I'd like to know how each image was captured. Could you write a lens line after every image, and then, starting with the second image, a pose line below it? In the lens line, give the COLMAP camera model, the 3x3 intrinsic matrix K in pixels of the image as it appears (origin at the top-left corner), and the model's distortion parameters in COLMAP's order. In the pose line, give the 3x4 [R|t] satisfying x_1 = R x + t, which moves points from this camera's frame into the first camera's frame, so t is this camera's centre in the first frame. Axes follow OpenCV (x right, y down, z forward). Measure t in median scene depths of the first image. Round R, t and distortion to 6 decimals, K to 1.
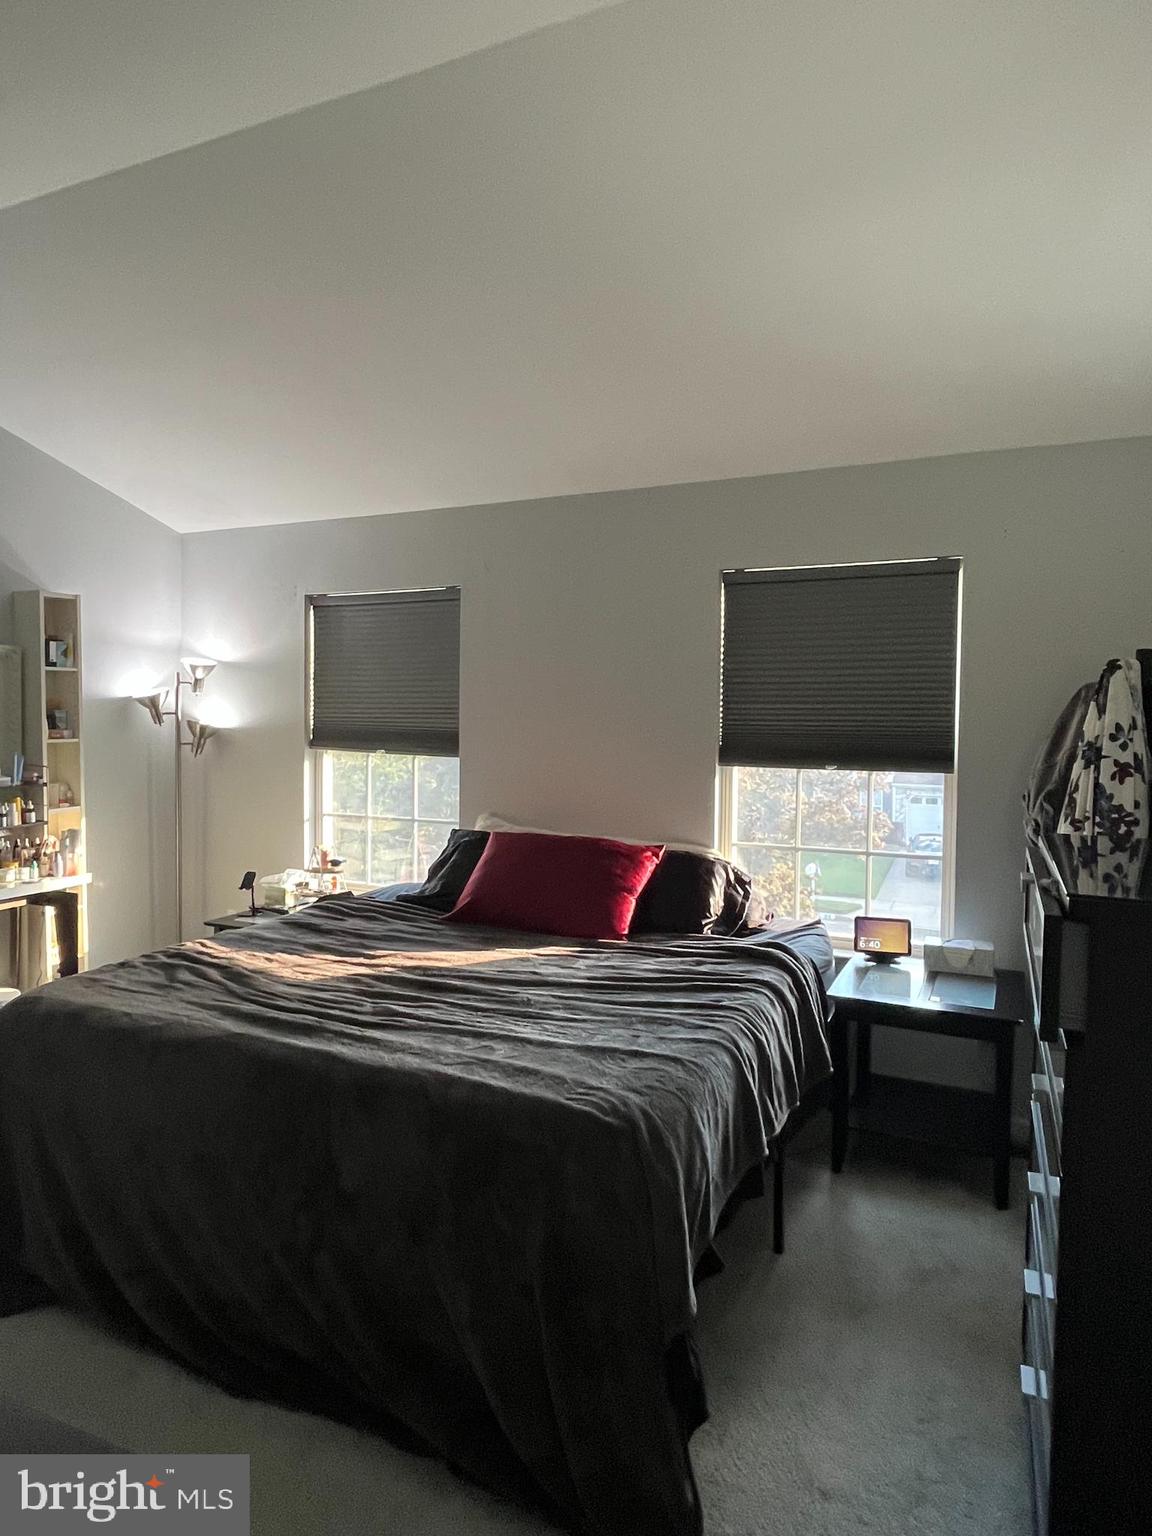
lens RADIAL K [[921.3, 0, 576.0], [0, 921.3, 768.0], [0, 0, 1]] dist [0.001260, -0.001731]
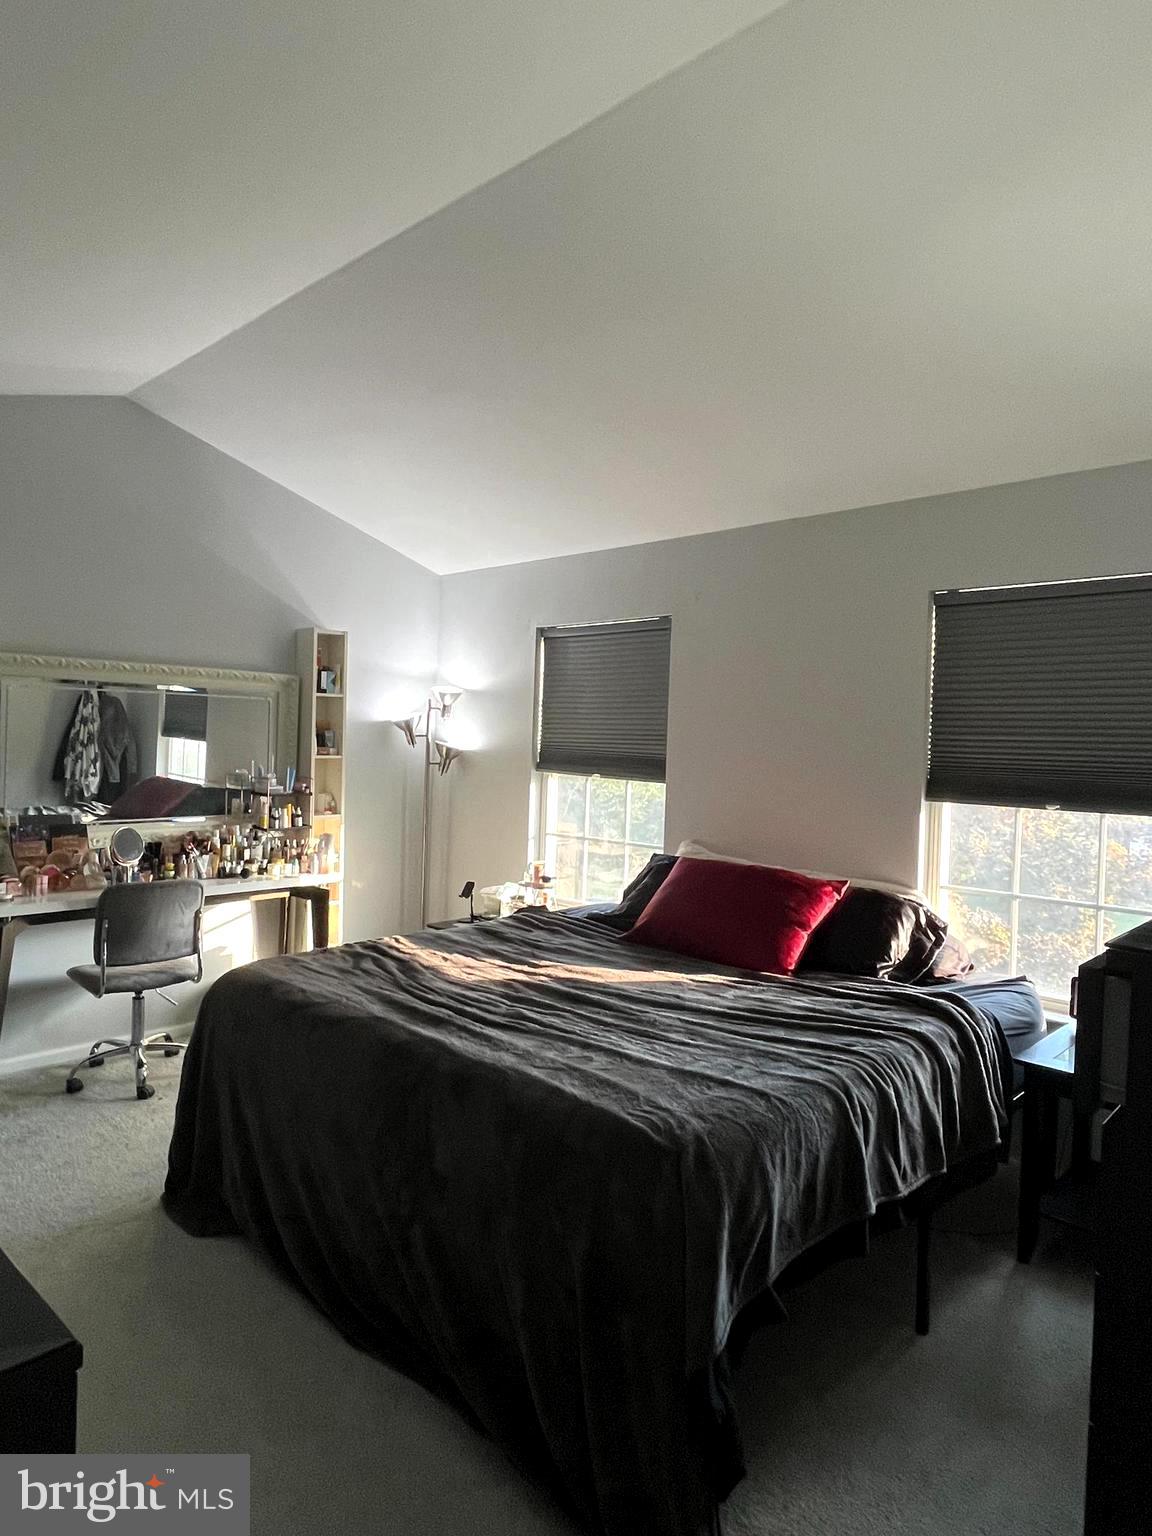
lens RADIAL K [[921.3, 0, 576.0], [0, 921.3, 768.0], [0, 0, 1]] dist [0.001260, -0.001731]
pose [[0.947563, 0.029530, -0.318203, 0.127162], [-0.040857, 0.998745, -0.028981, 0.006016], [0.316947, 0.040462, 0.947580, 0.004279]]
